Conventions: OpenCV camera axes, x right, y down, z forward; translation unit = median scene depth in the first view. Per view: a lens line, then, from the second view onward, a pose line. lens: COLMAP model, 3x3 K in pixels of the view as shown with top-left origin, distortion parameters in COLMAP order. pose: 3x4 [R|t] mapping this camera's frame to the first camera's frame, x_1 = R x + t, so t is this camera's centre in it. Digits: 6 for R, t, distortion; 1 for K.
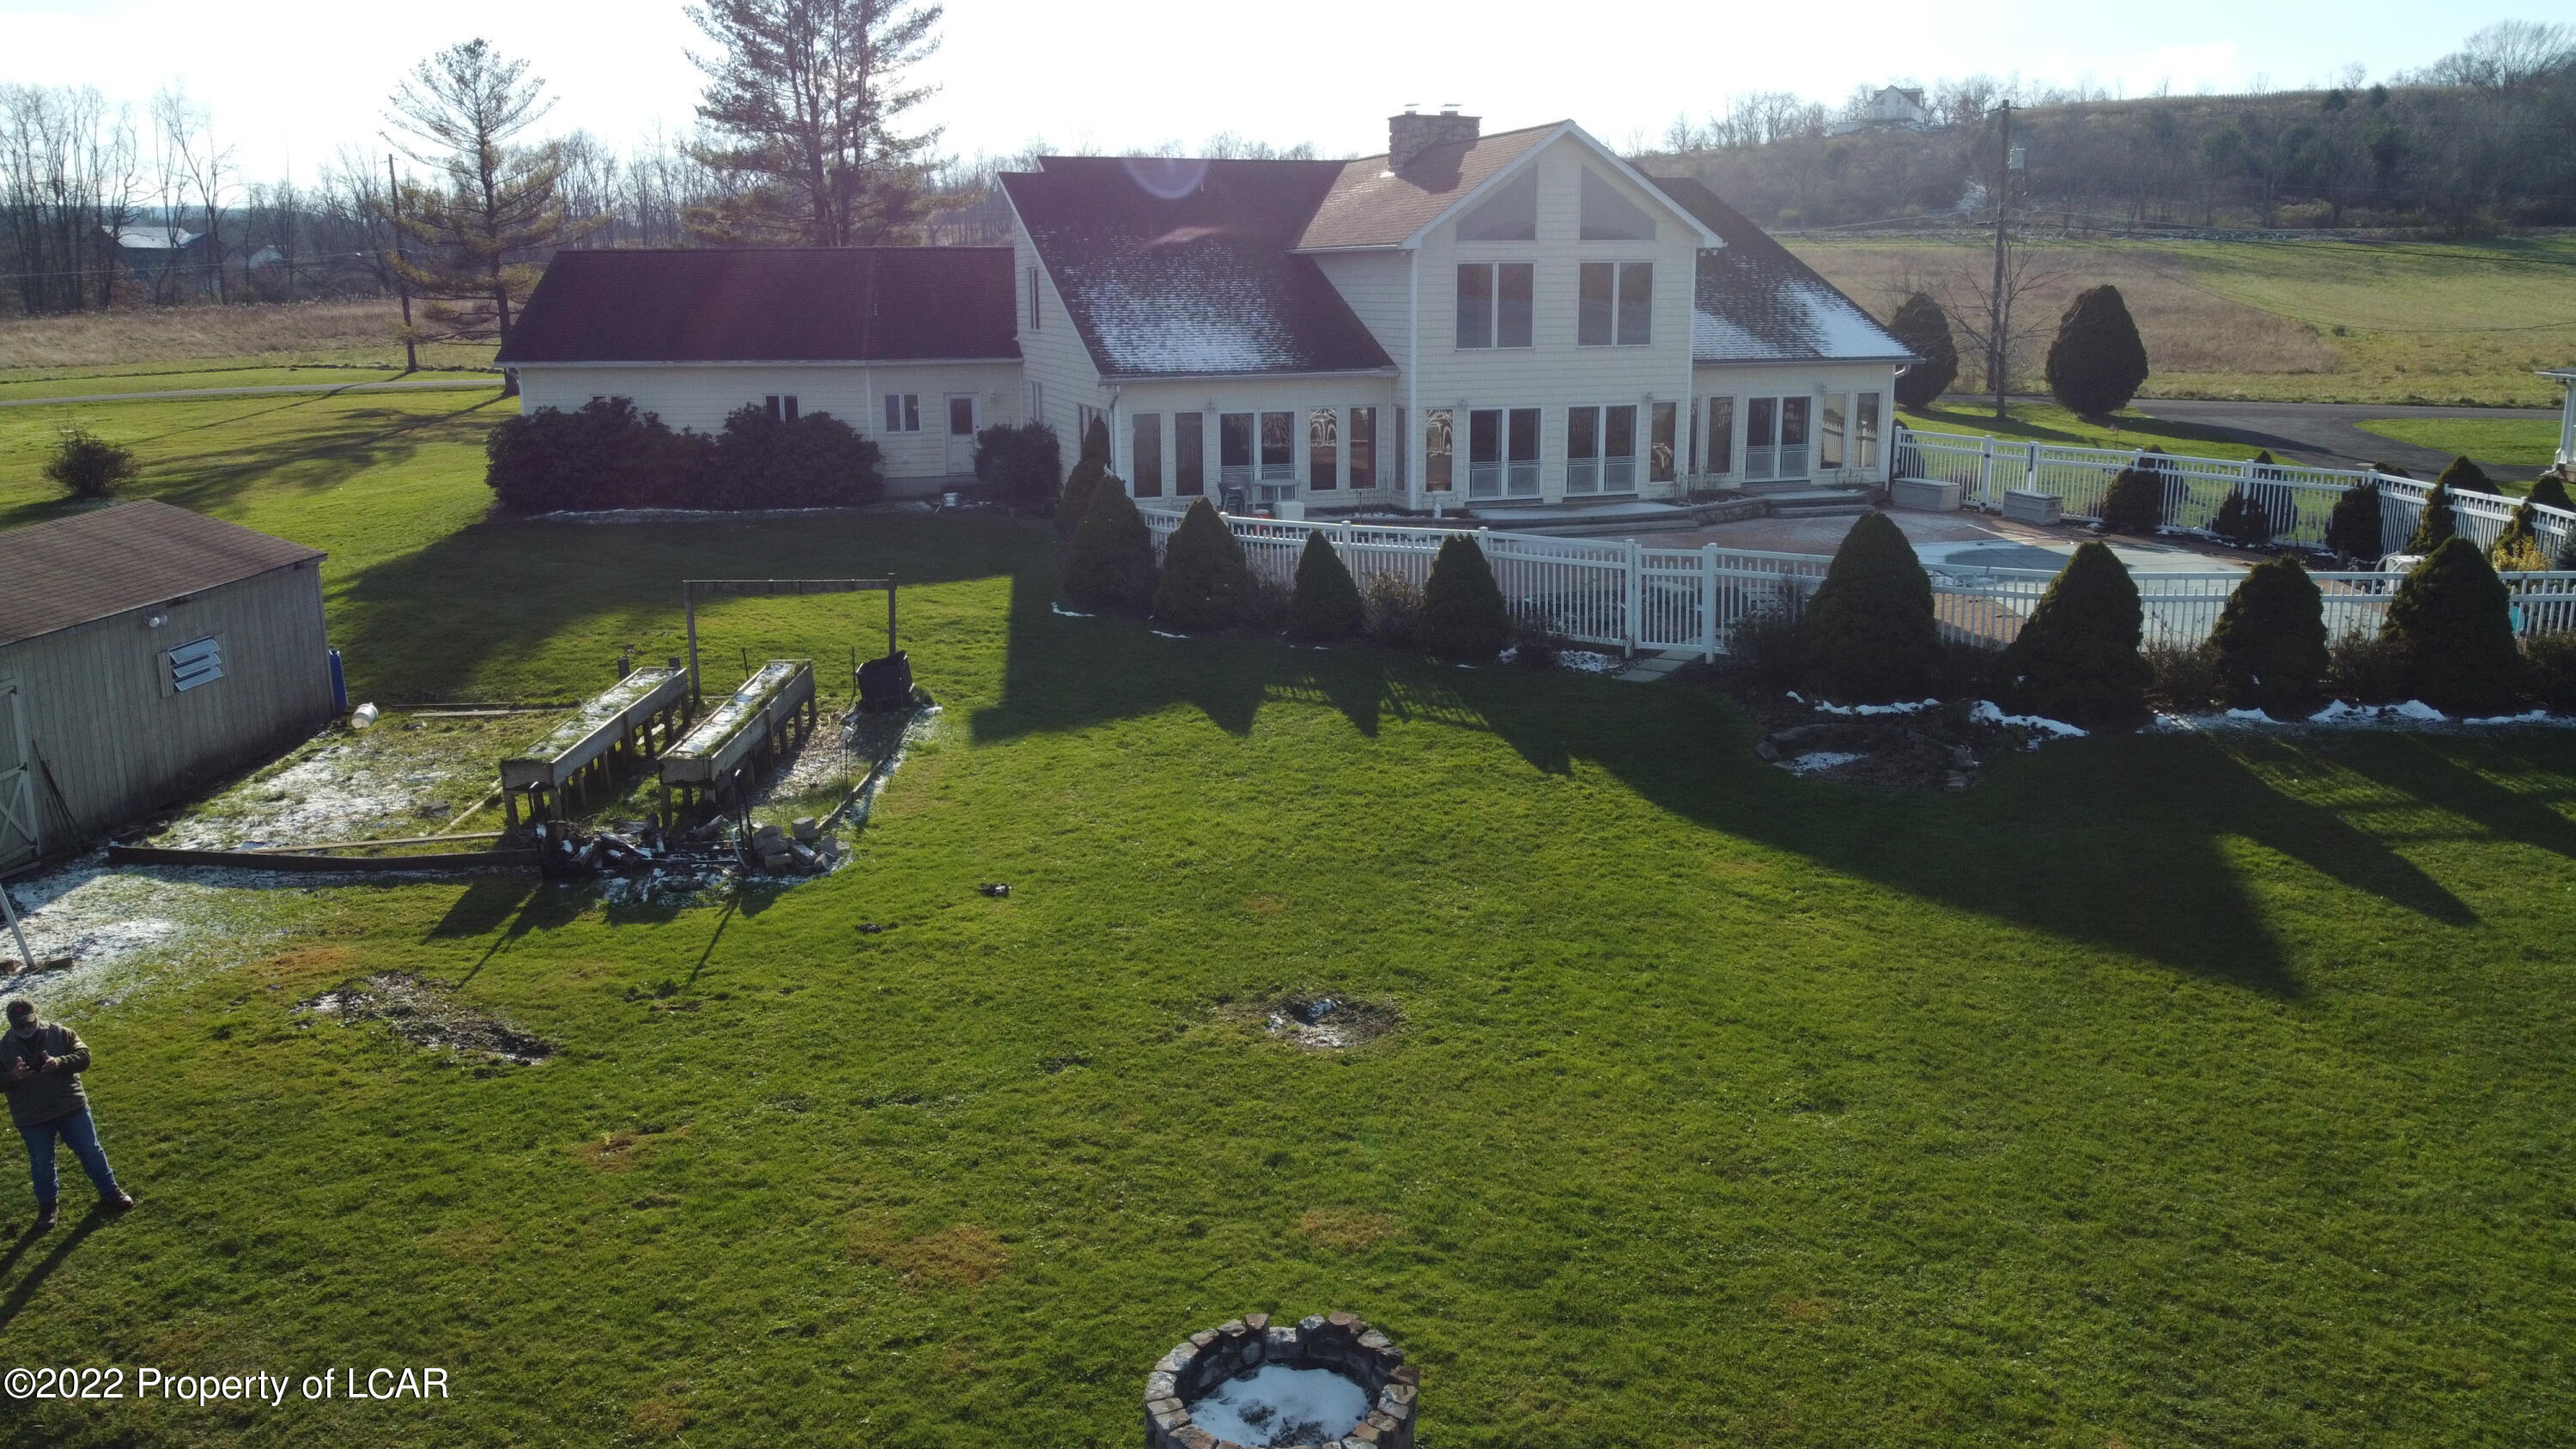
lens RADIAL K [[1956.4, 0, 1280.8], [0, 1956.4, 701.7], [0, 0, 1]] dist [0.000577, -0.010719]
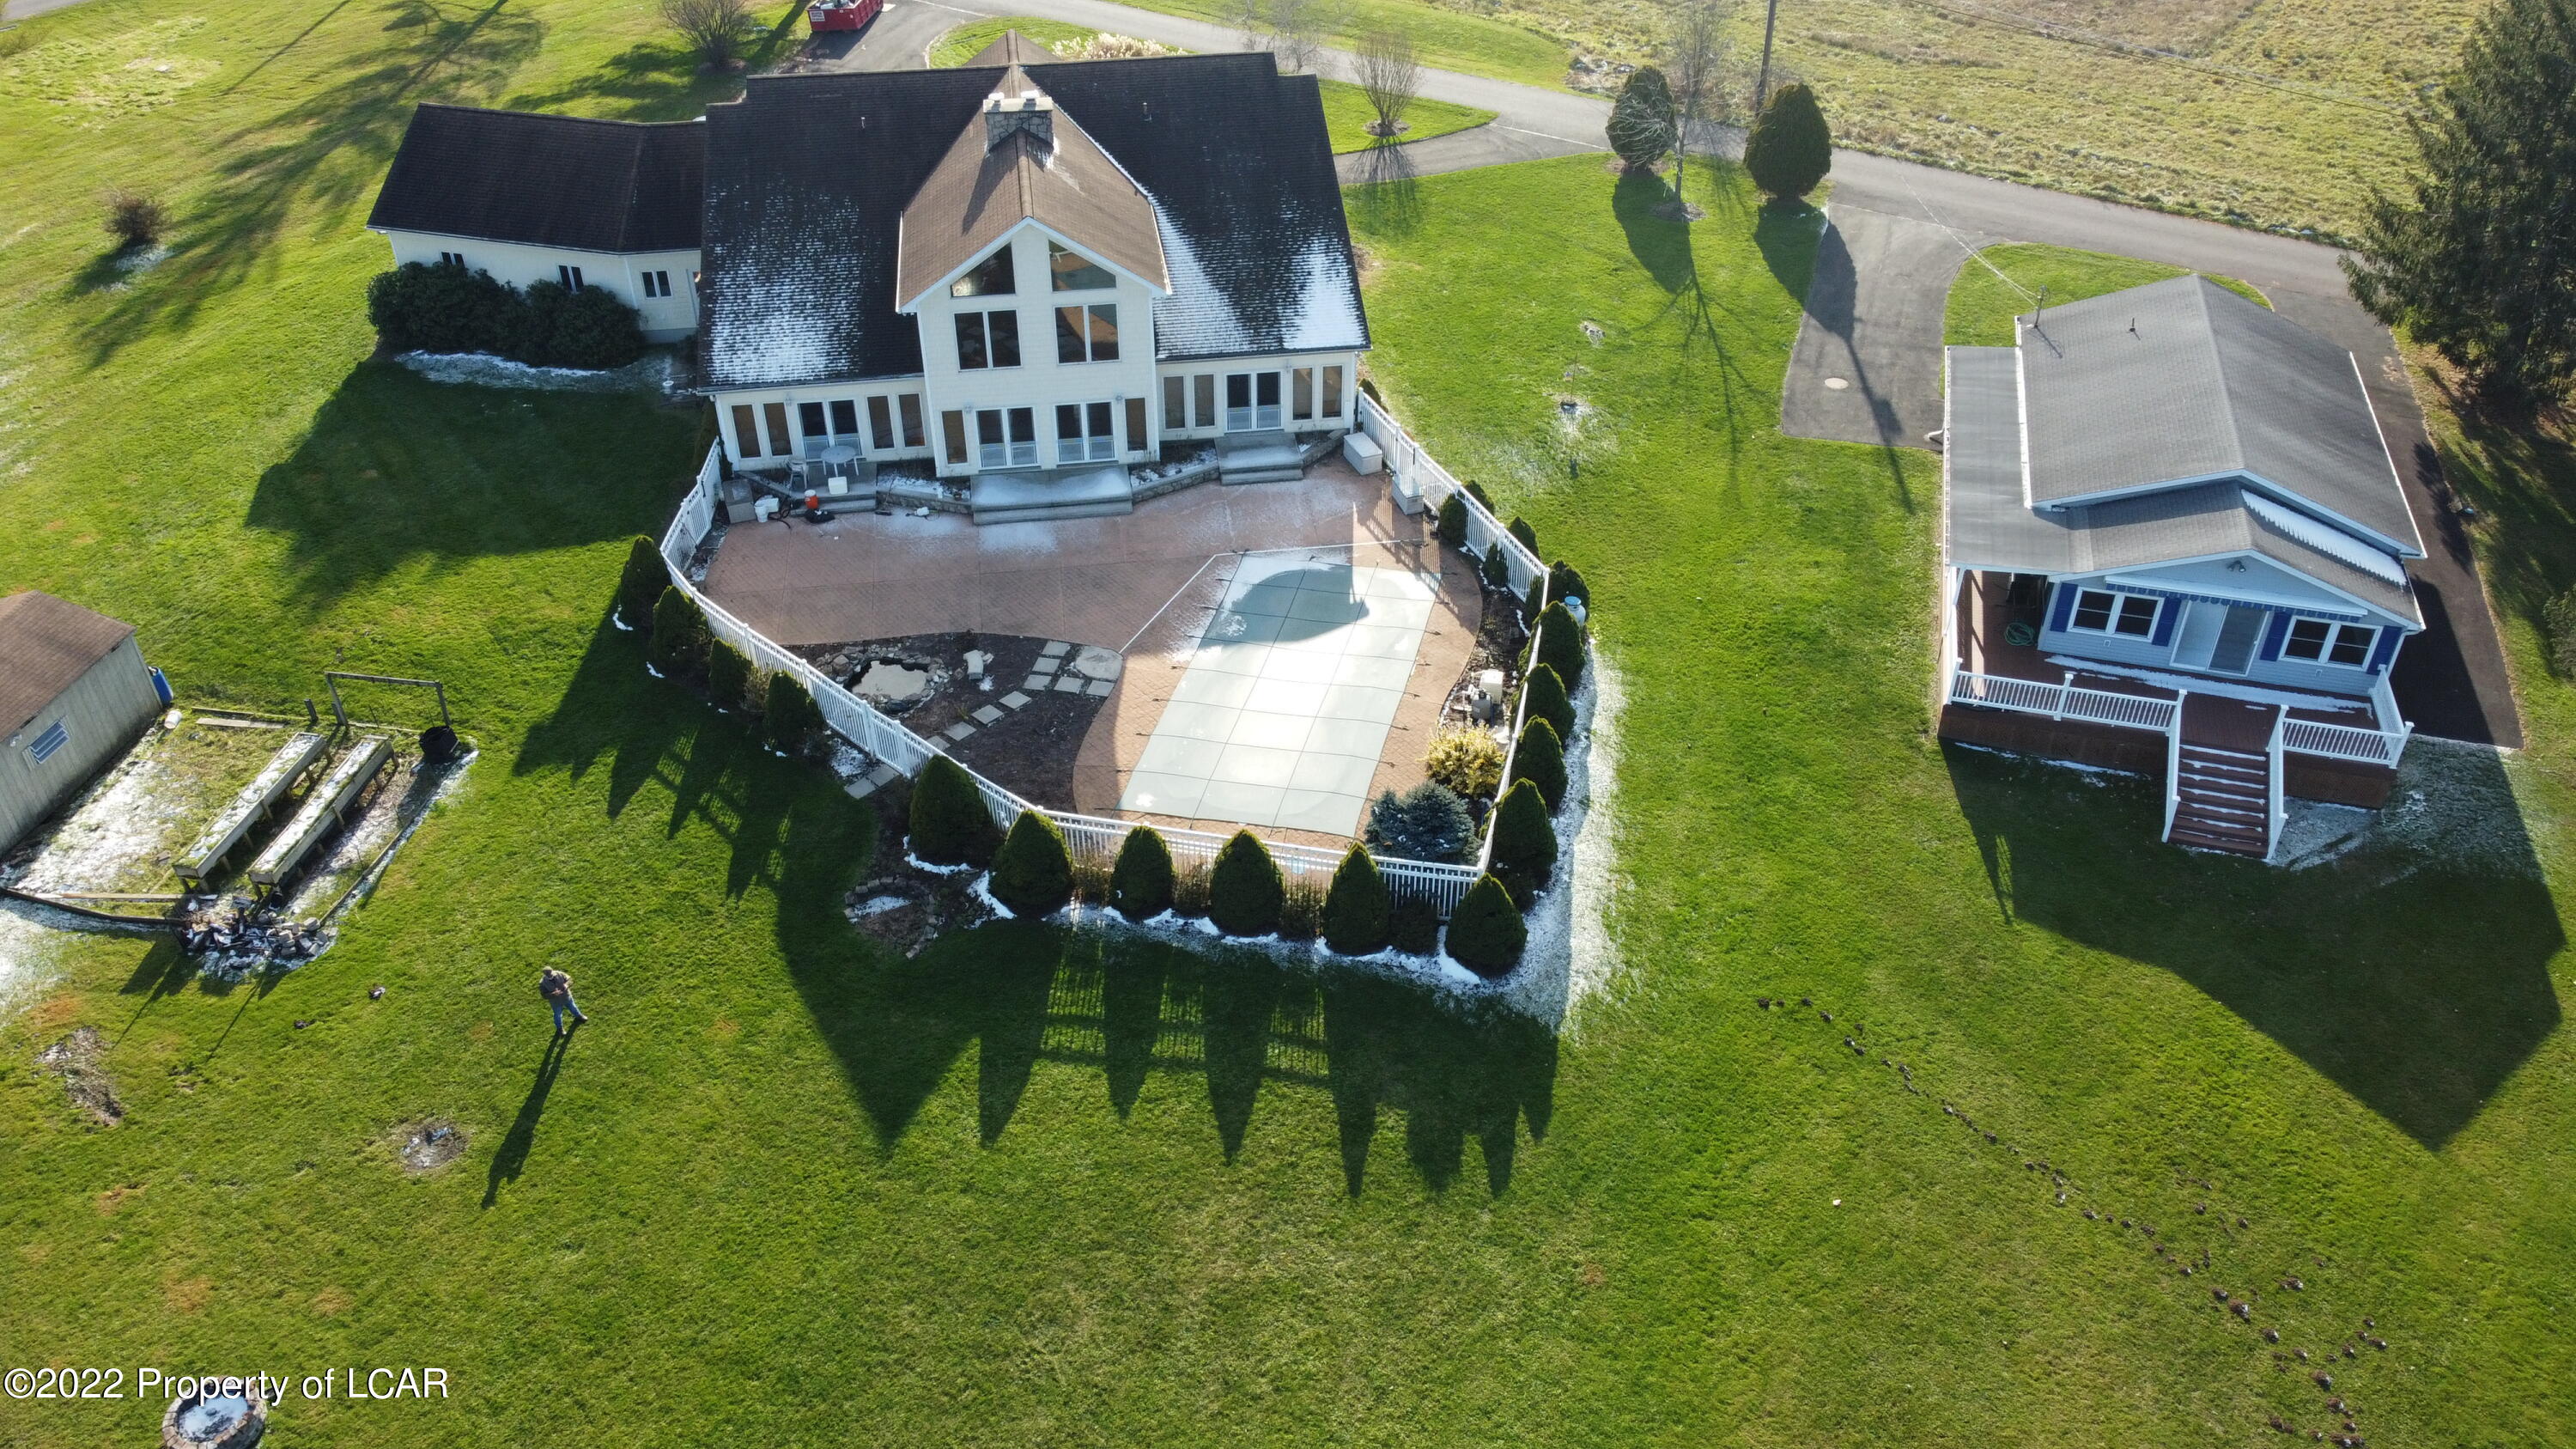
lens RADIAL K [[1957.1, 0, 1279.2], [0, 1957.1, 702.3], [0, 0, 1]] dist [0.004362, -0.009102]
pose [[0.984198, 0.105639, -0.142110, 0.517339], [-0.039831, 0.914058, 0.403622, -0.518670], [0.172535, -0.391583, 0.903822, -0.277314]]
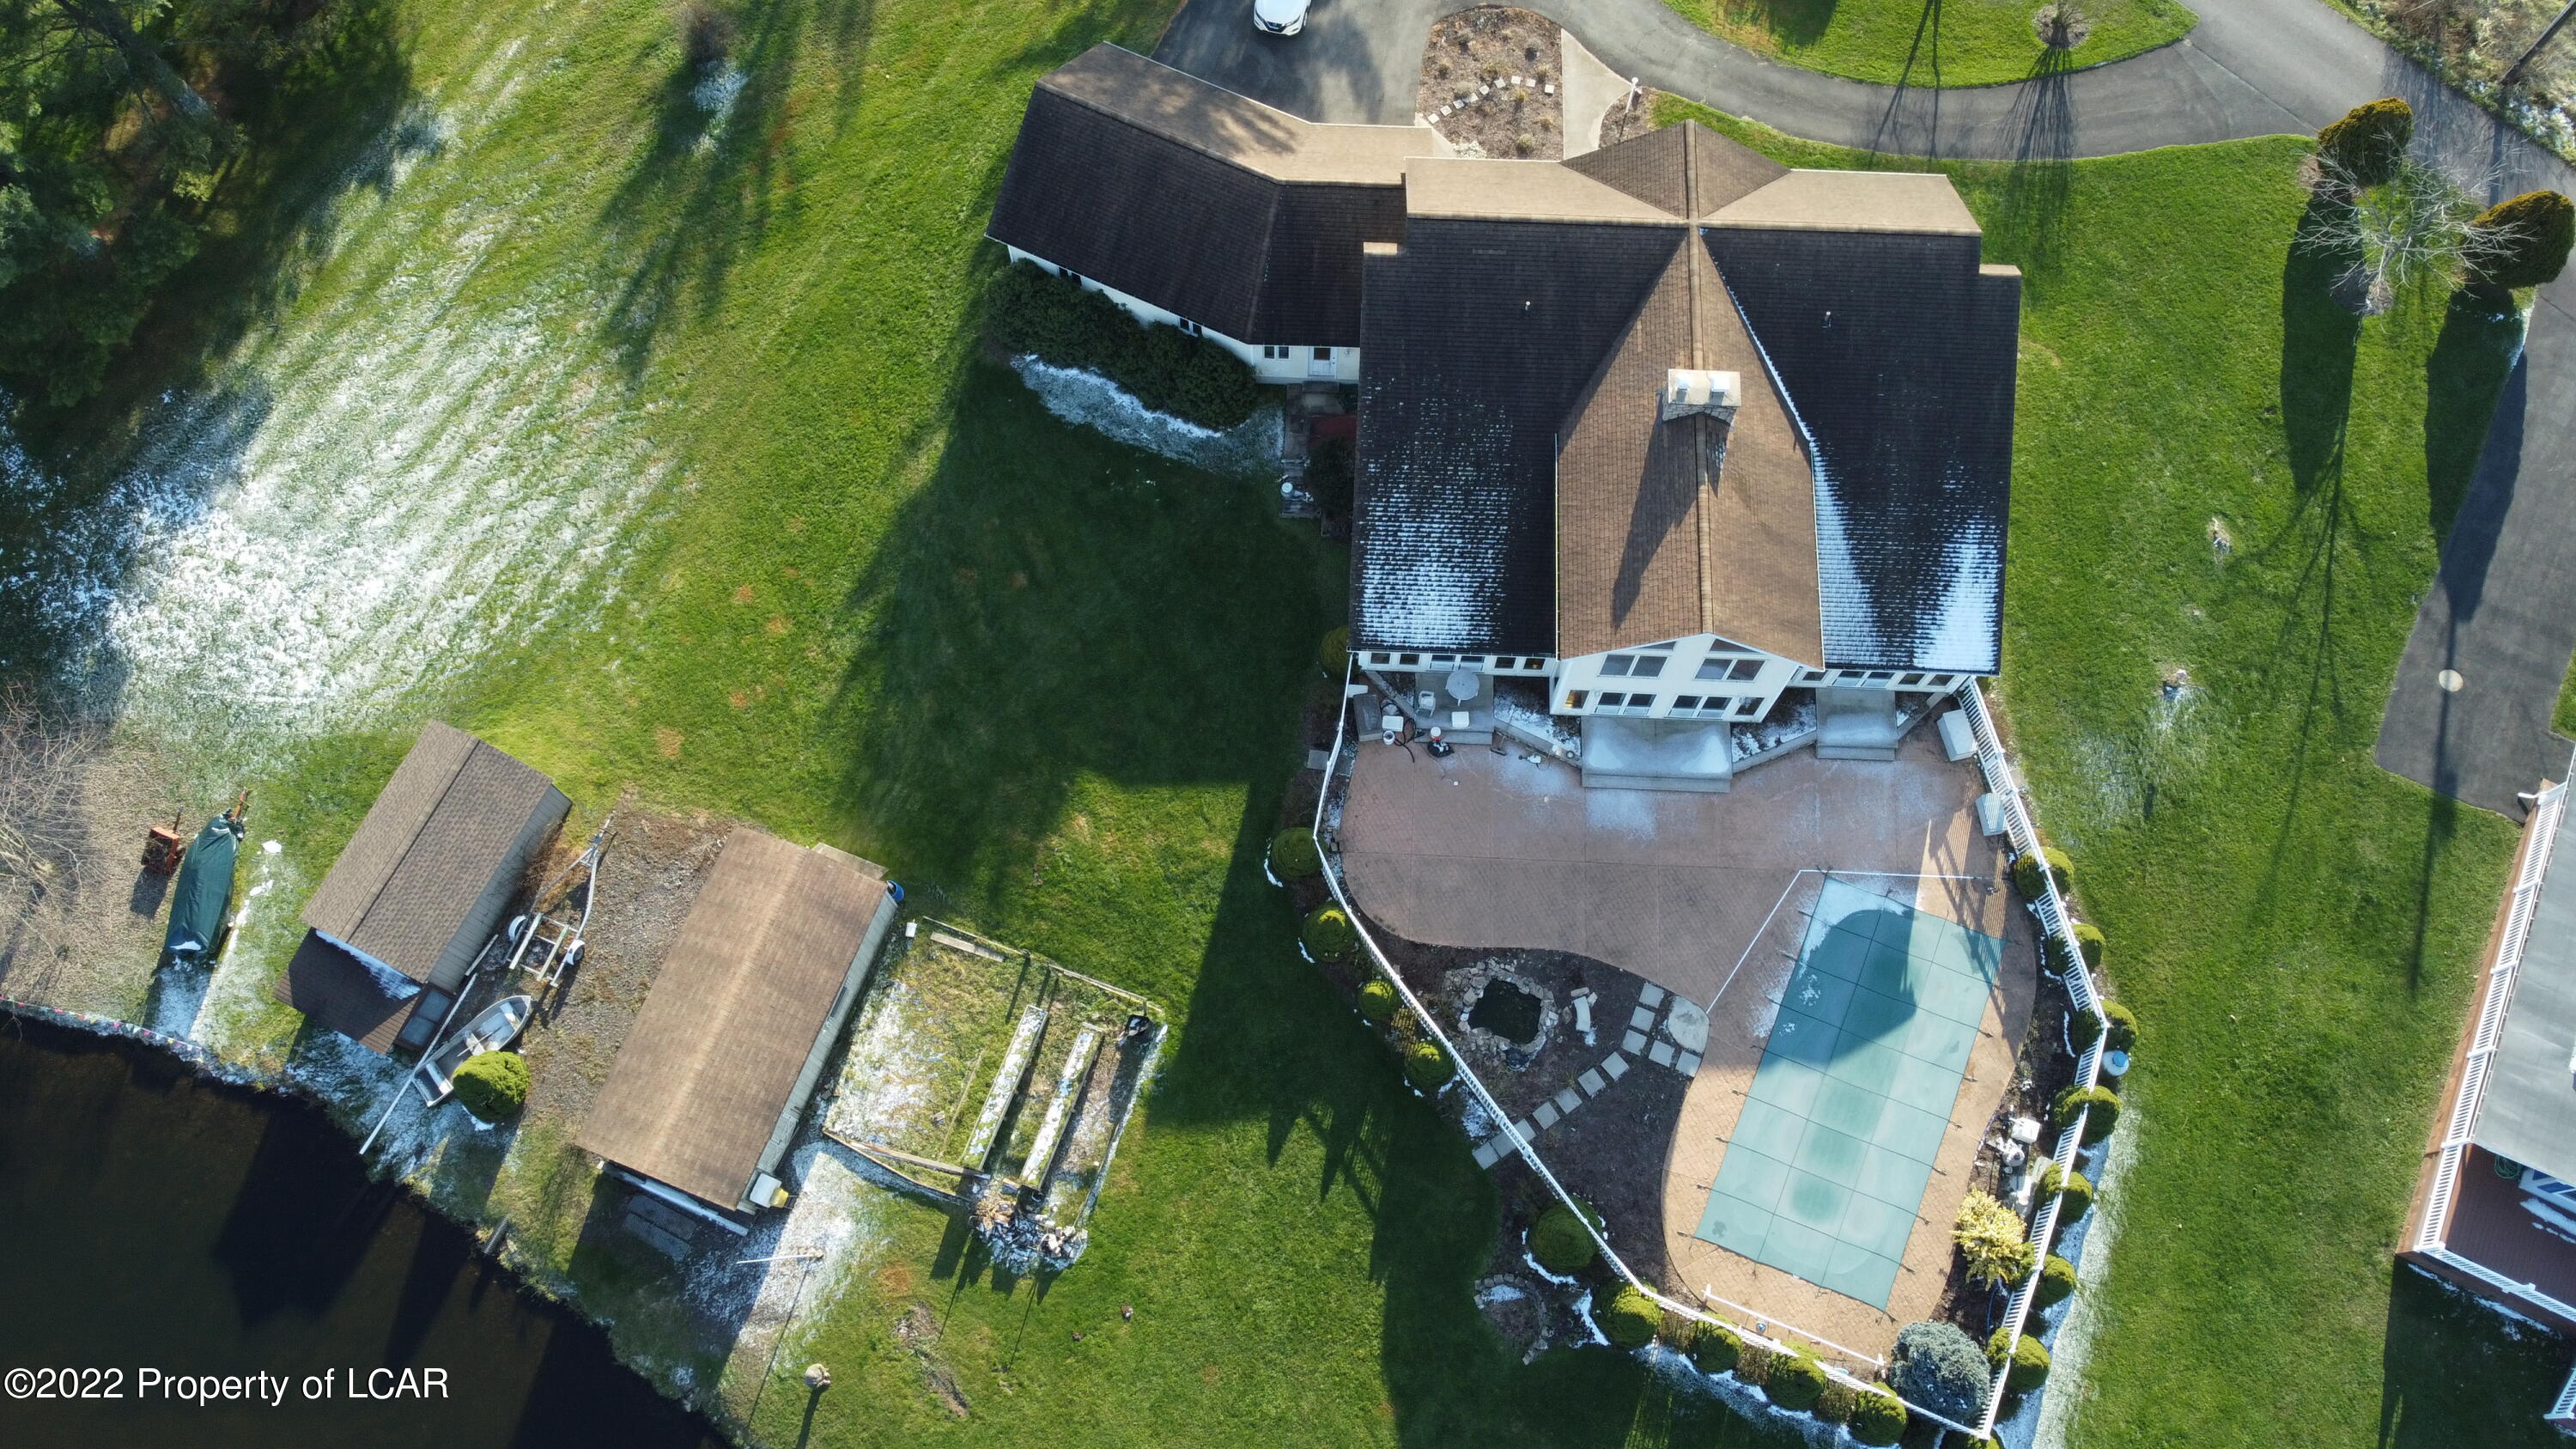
lens RADIAL K [[1956.4, 0, 1280.8], [0, 1956.4, 701.7], [0, 0, 1]] dist [0.000577, -0.010719]
pose [[0.936469, 0.331637, -0.114209, 0.041462], [-0.079877, 0.518697, 0.851219, -1.335984], [0.341535, -0.788017, 0.512234, 0.177006]]
